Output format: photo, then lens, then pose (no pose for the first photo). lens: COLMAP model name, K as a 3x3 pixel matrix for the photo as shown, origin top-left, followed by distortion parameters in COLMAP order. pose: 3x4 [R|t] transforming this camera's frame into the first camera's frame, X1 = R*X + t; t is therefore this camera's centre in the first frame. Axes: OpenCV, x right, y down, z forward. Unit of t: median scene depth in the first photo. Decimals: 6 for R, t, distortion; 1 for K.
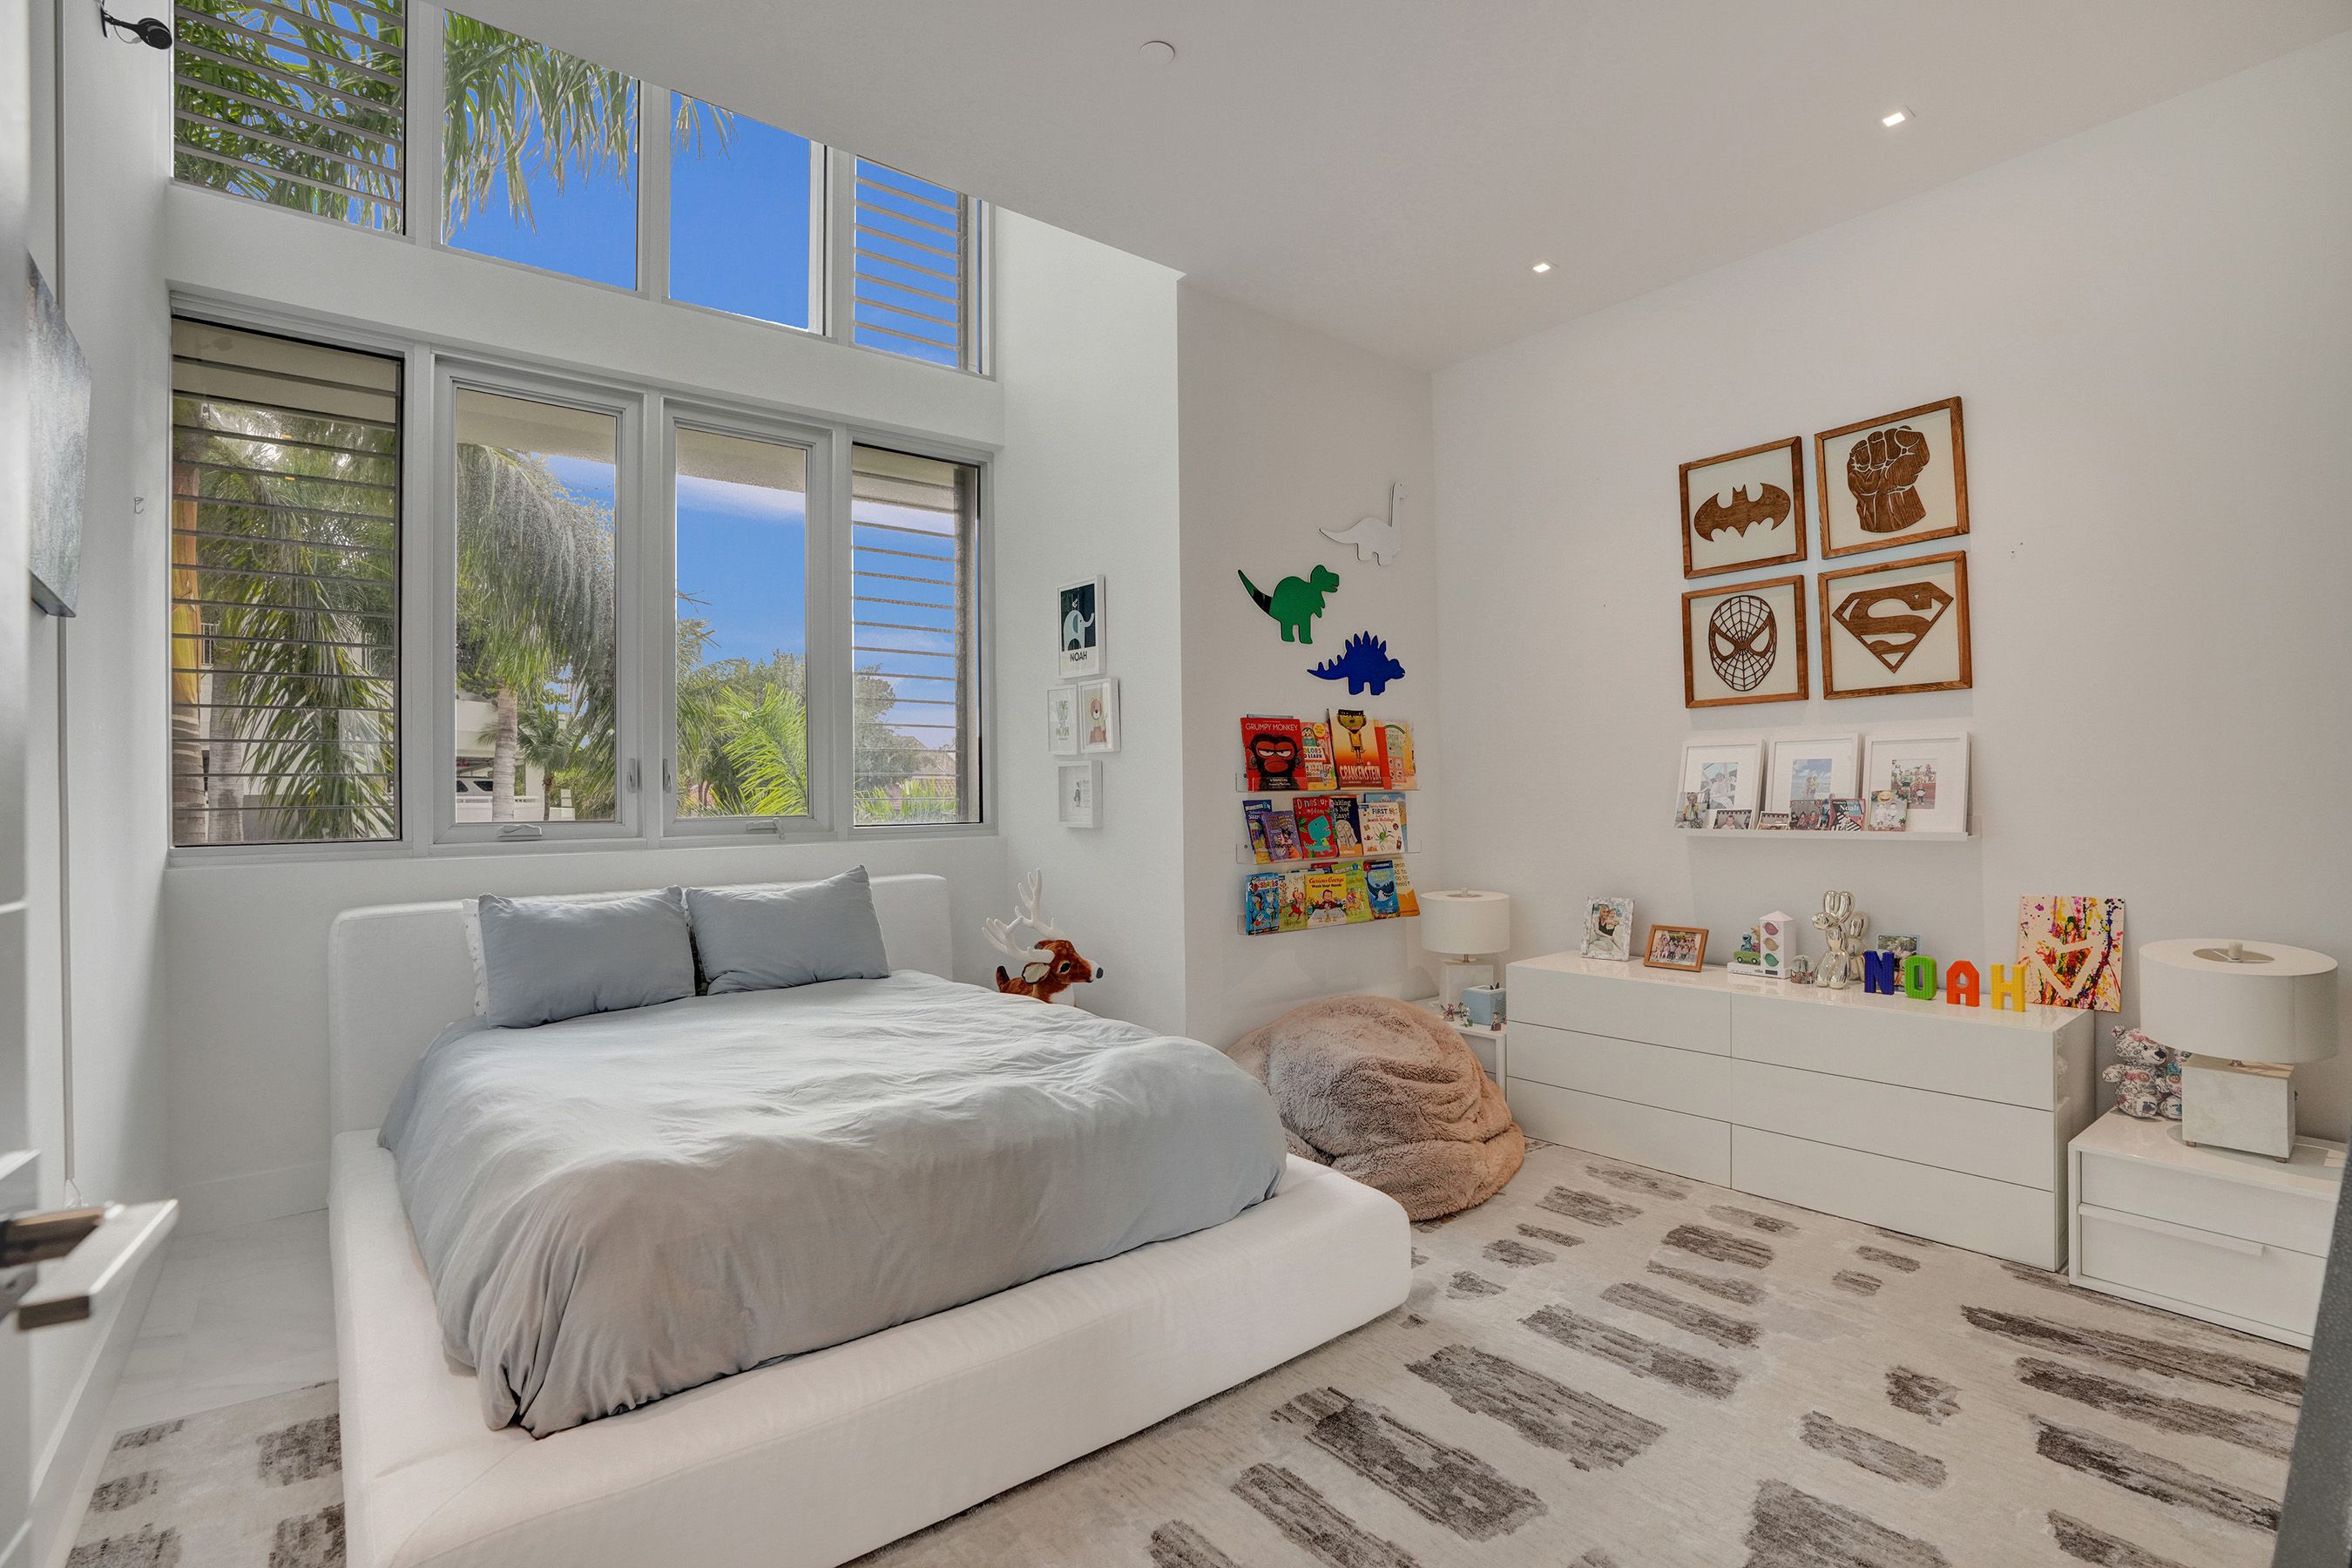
lens RADIAL K [[1068.5, 0, 1186.9], [0, 1068.5, 773.8], [0, 0, 1]] dist [-0.031088, 0.002647]
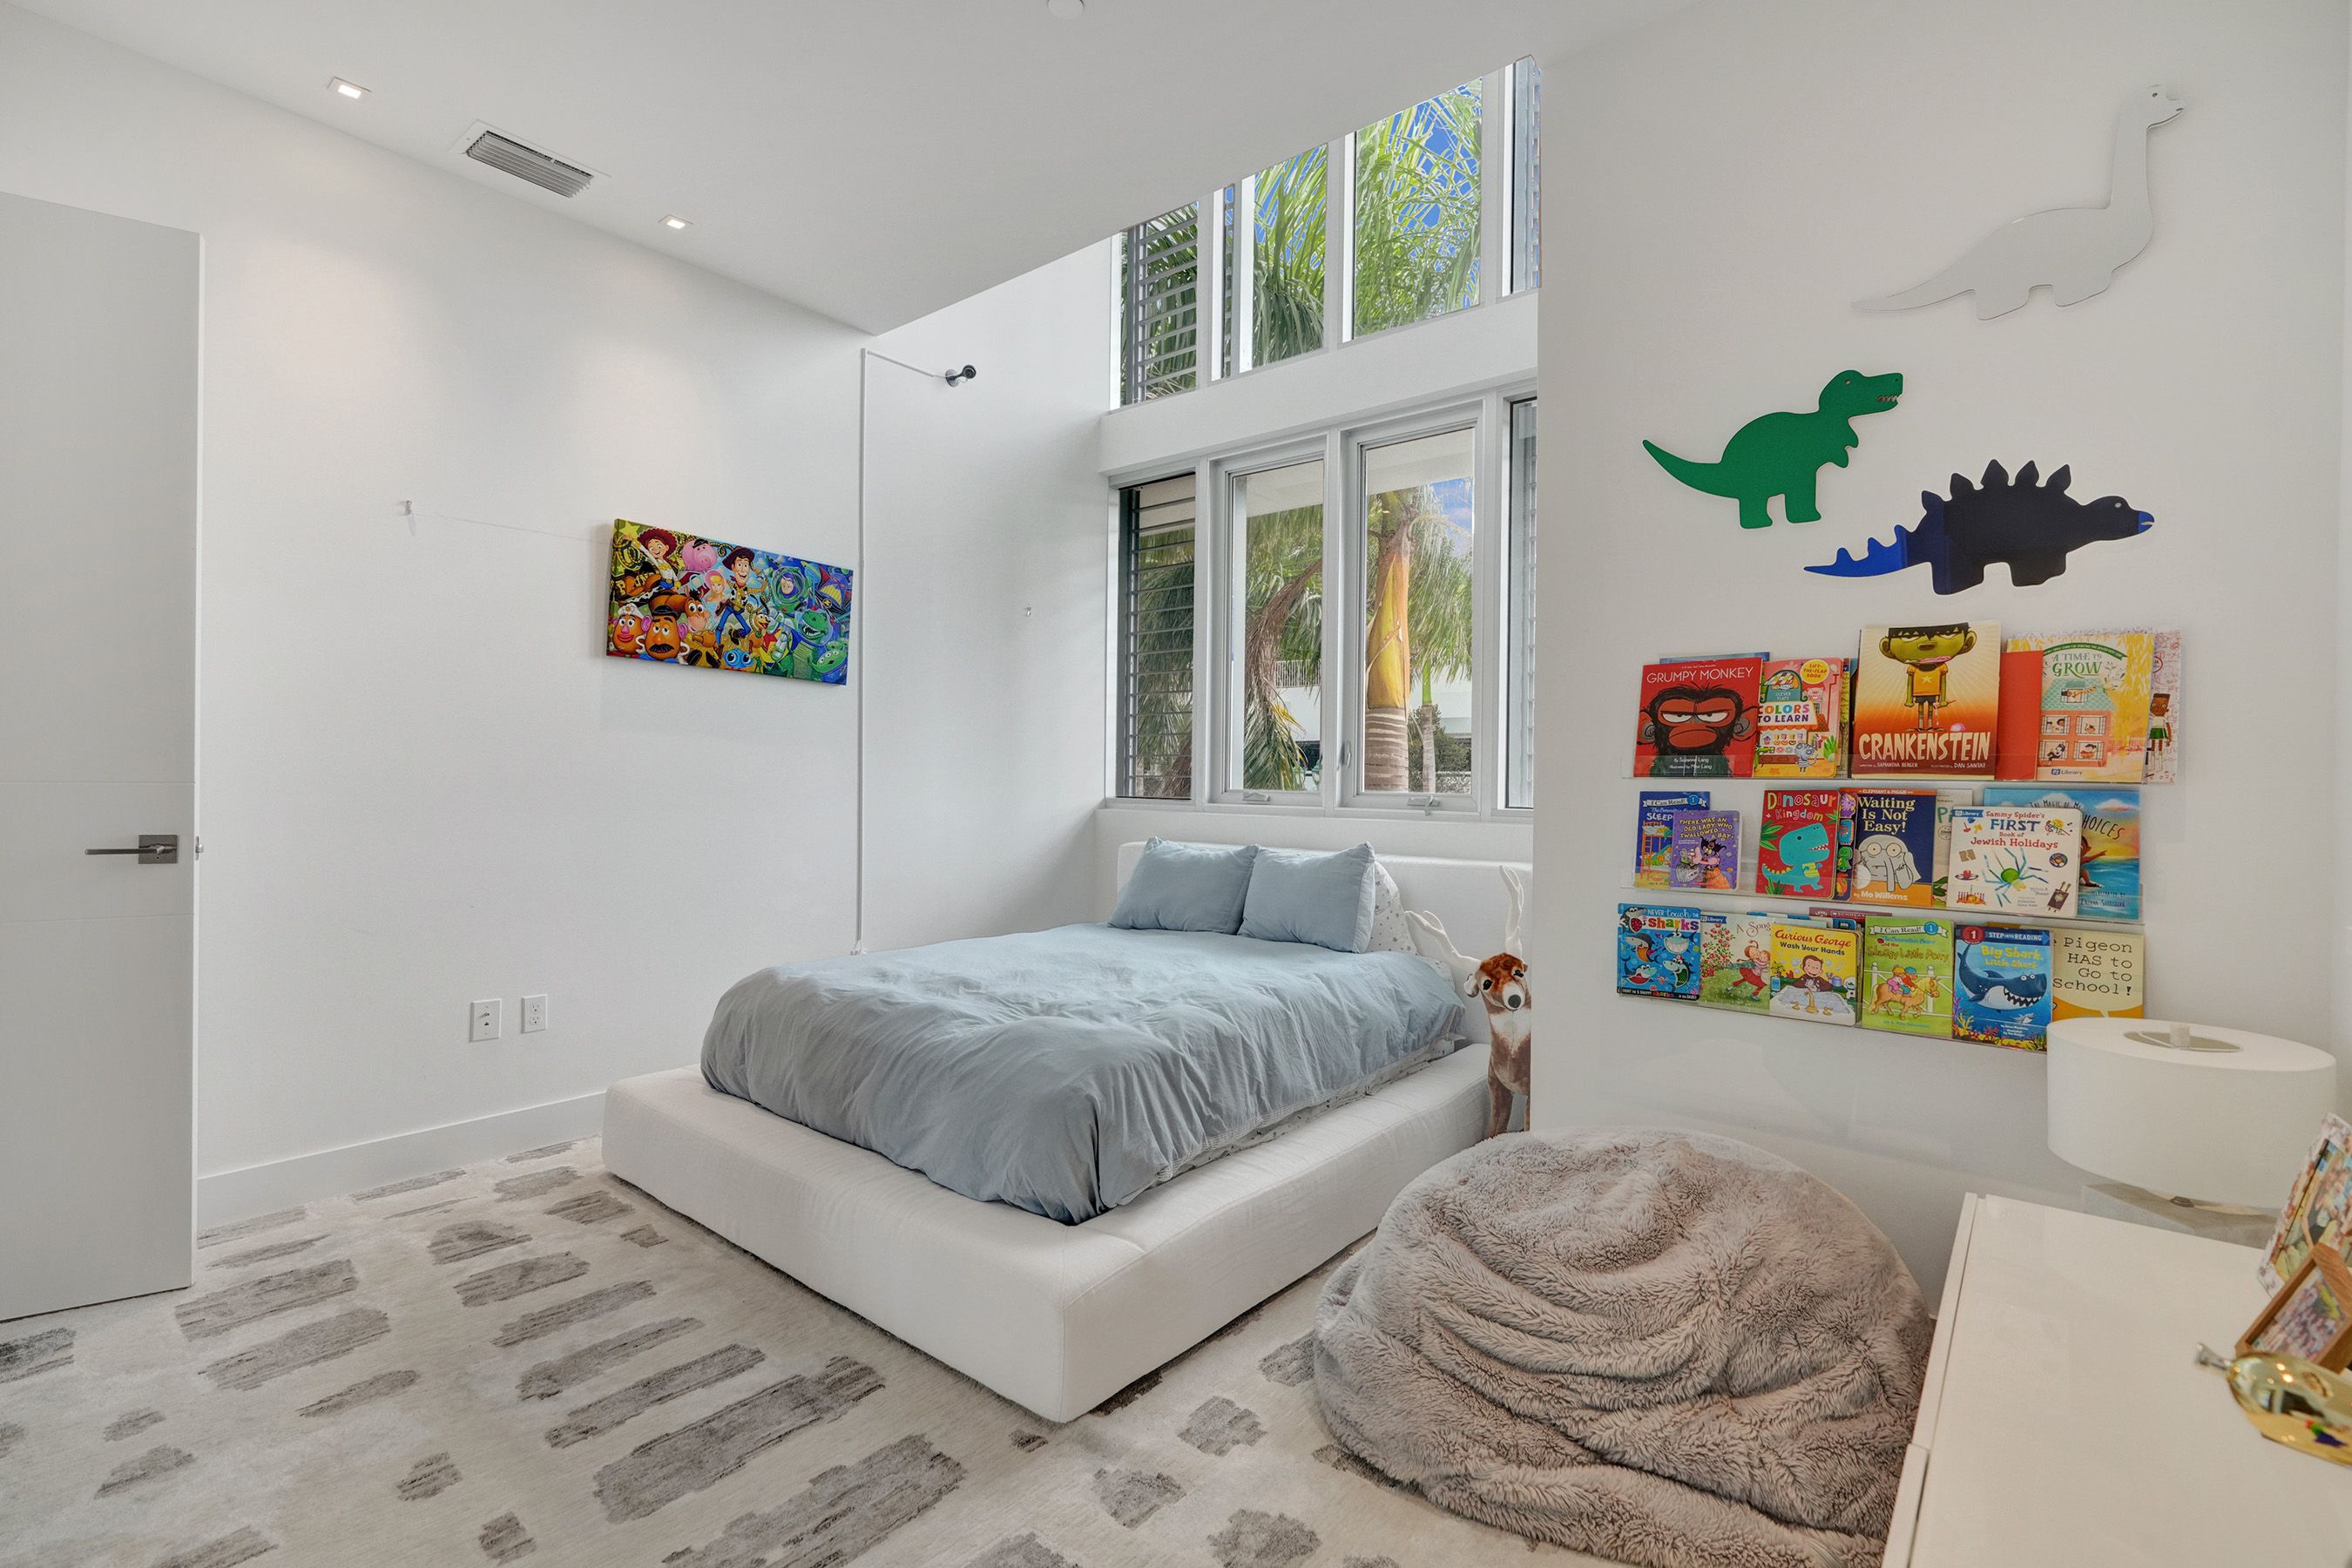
lens RADIAL K [[1068.5, 0, 1220.2], [0, 1068.5, 766.3], [0, 0, 1]] dist [-0.031088, 0.002647]
pose [[0.223349, 0.011631, -0.974669, 0.597217], [0.007804, 0.999875, 0.013720, -0.001103], [0.974707, -0.010670, 0.223231, 0.568486]]
